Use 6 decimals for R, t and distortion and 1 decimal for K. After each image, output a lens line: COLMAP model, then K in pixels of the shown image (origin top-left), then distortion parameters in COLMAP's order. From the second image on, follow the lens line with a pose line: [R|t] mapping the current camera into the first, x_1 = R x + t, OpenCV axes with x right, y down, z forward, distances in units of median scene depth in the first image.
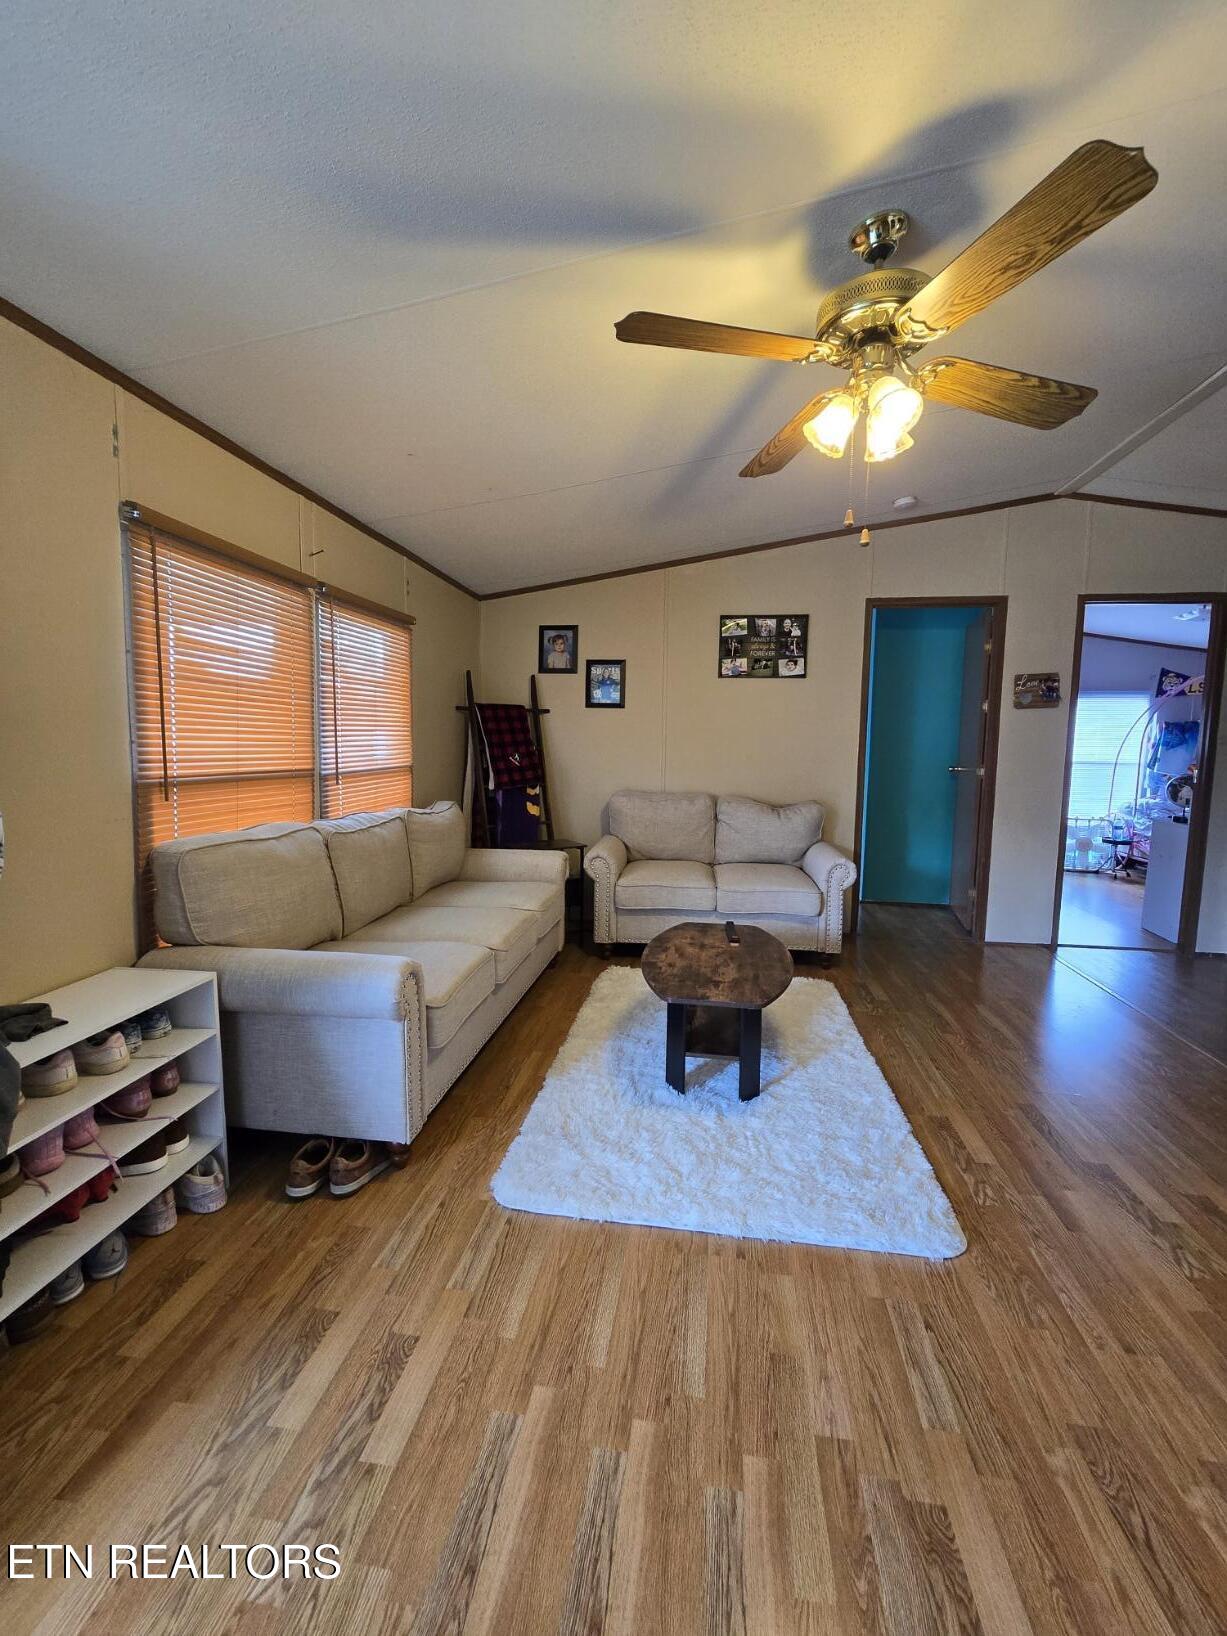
lens RADIAL K [[666.6, 0, 613.5], [0, 666.6, 818.0], [0, 0, 1]] dist [-0.001556, -0.000052]
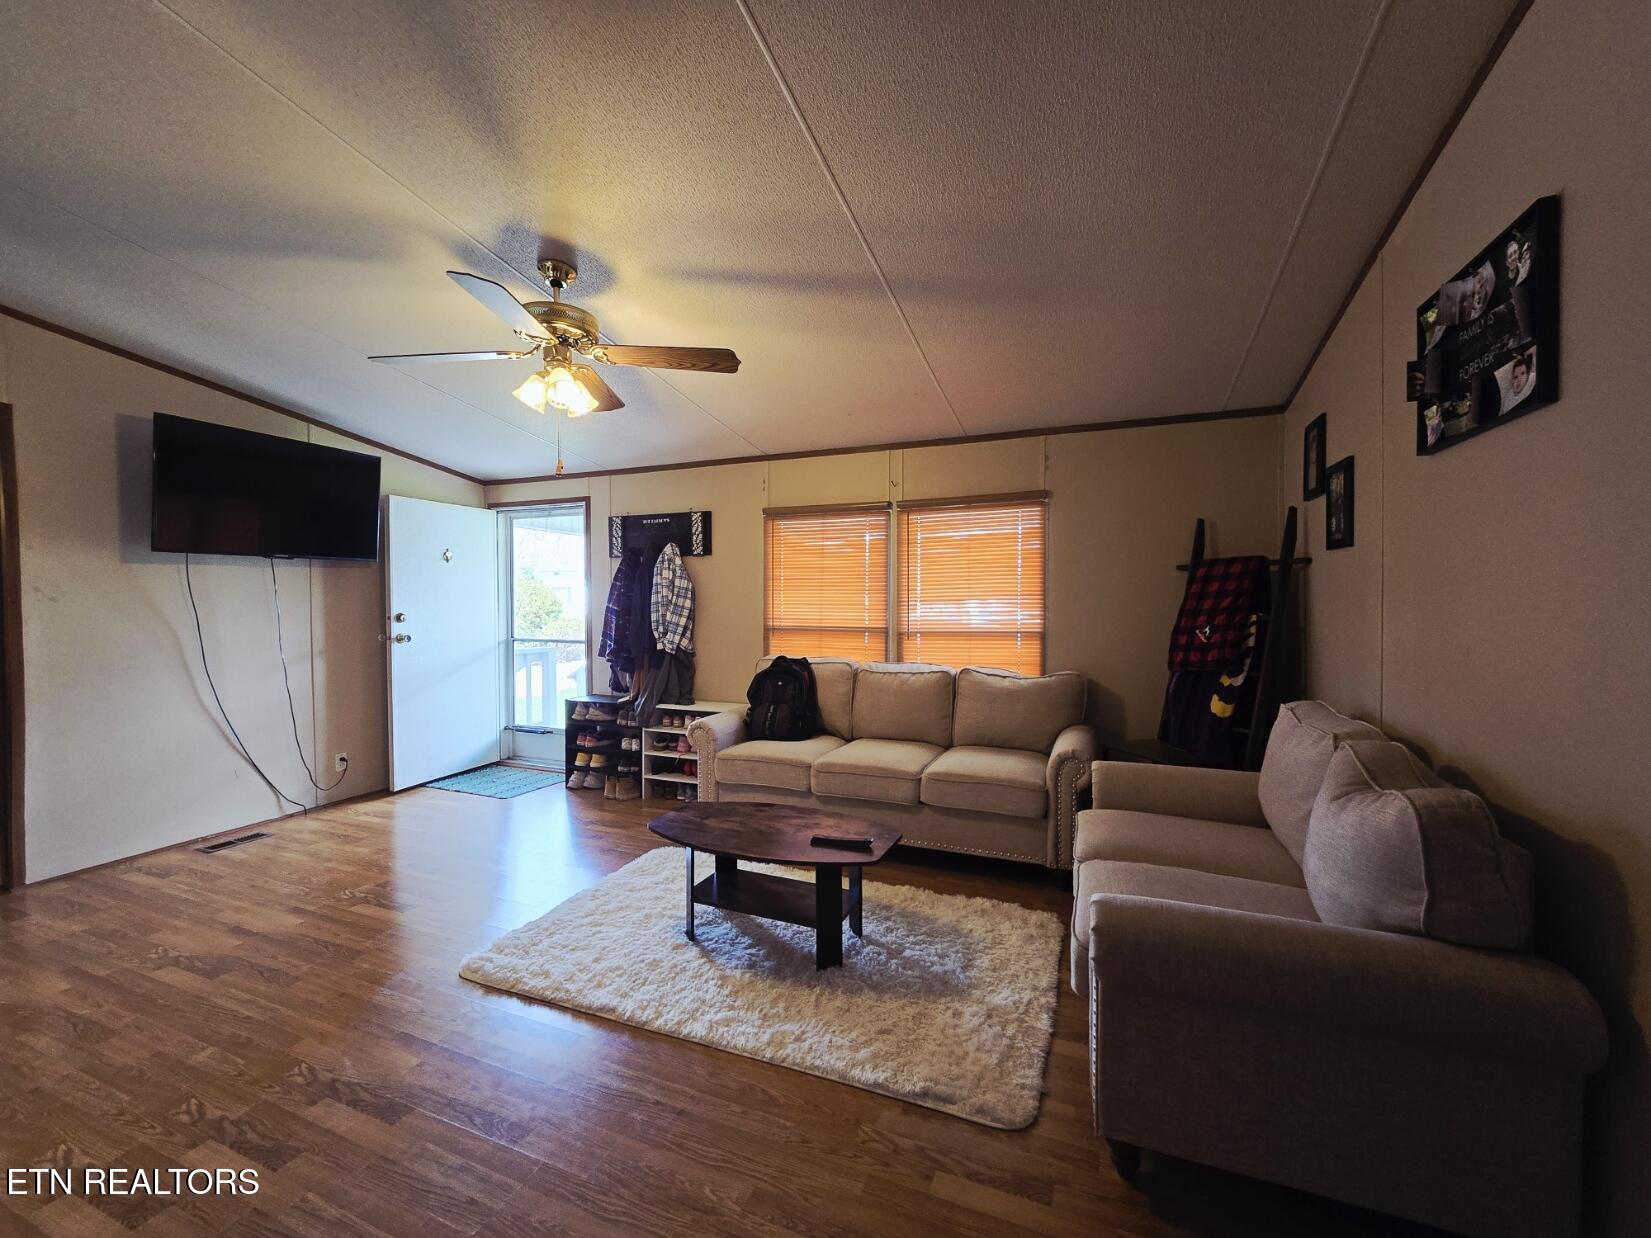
lens RADIAL K [[672.2, 0, 821.3], [0, 672.2, 621.2], [0, 0, 1]] dist [0.001514, 0.000255]
pose [[-0.227593, 0.020580, -0.973539, 0.748759], [-0.107607, 0.993122, 0.046151, -0.101579], [0.967792, 0.115263, -0.223813, 0.858890]]
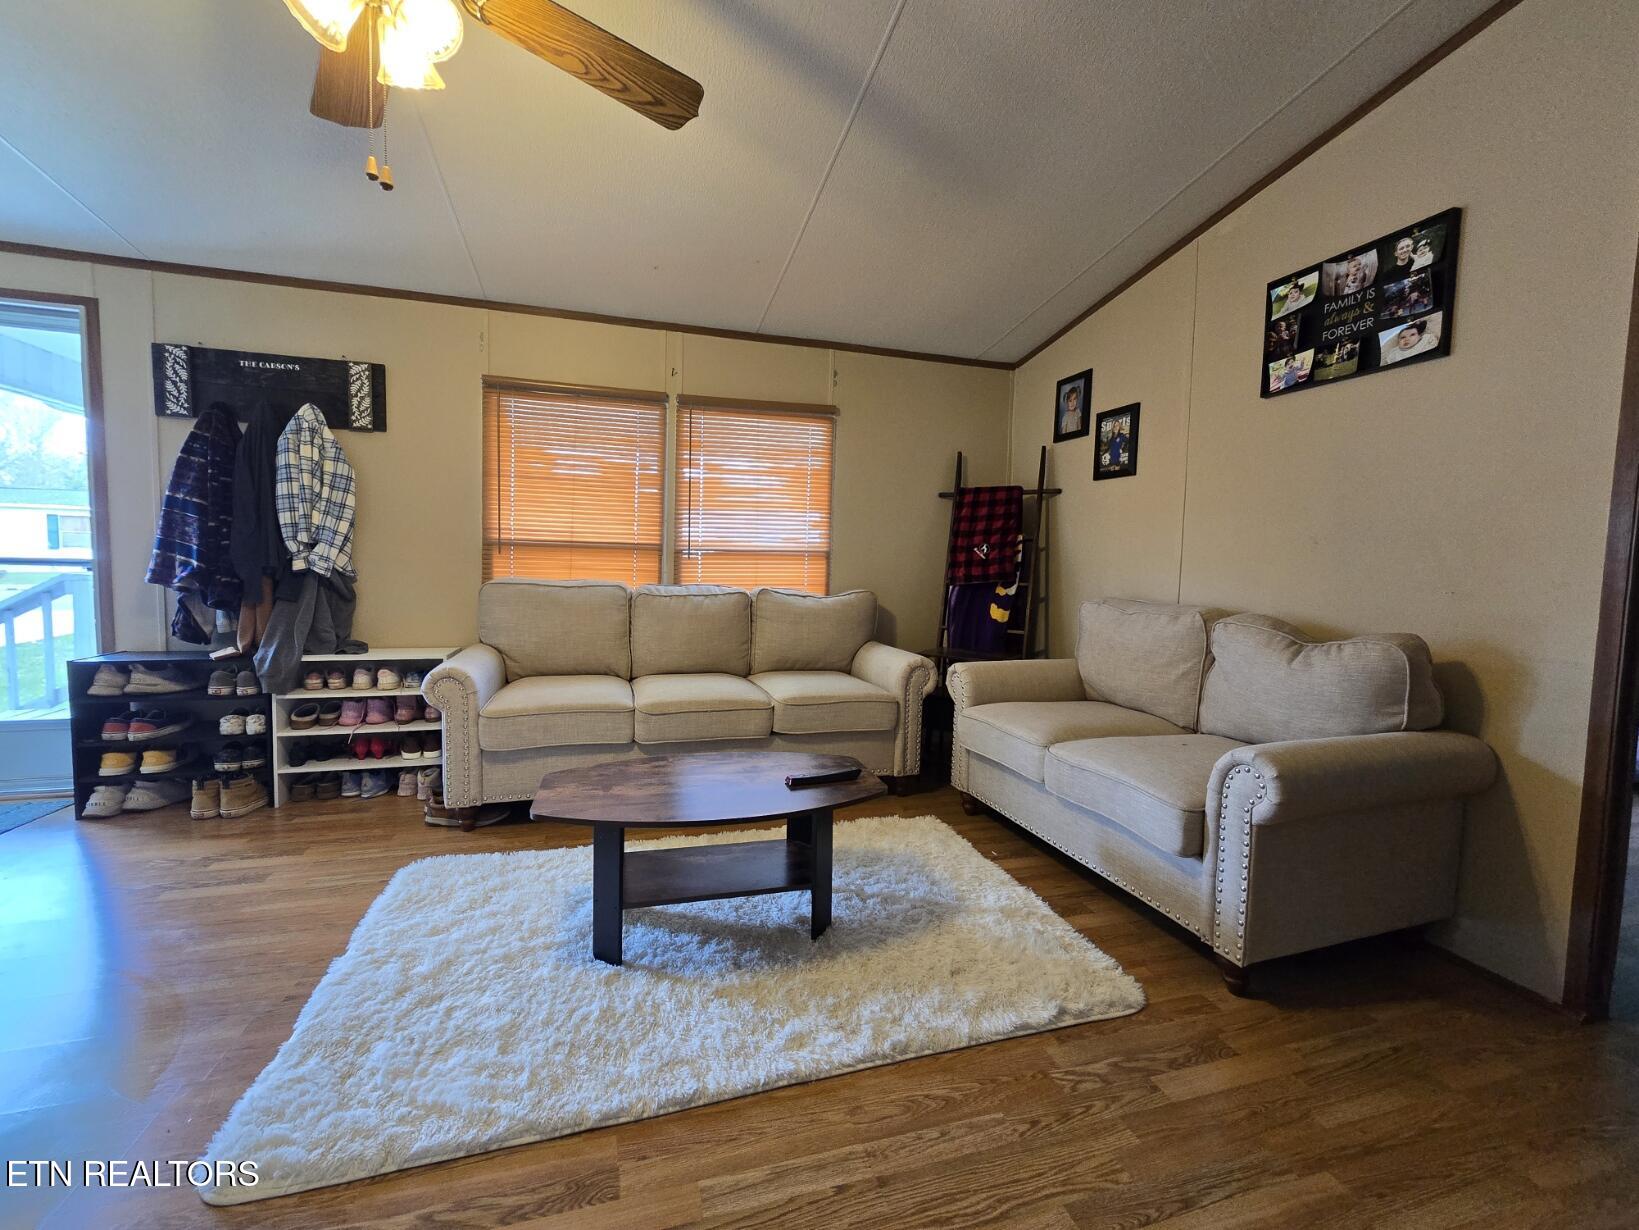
lens RADIAL K [[664.8, 0, 810.6], [0, 664.8, 610.9], [0, 0, 1]] dist [-0.001849, -0.000264]
pose [[0.429088, 0.068018, -0.900698, 0.578565], [-0.119562, 0.992663, 0.018005, -0.003344], [0.895314, 0.099964, 0.434073, 0.518556]]
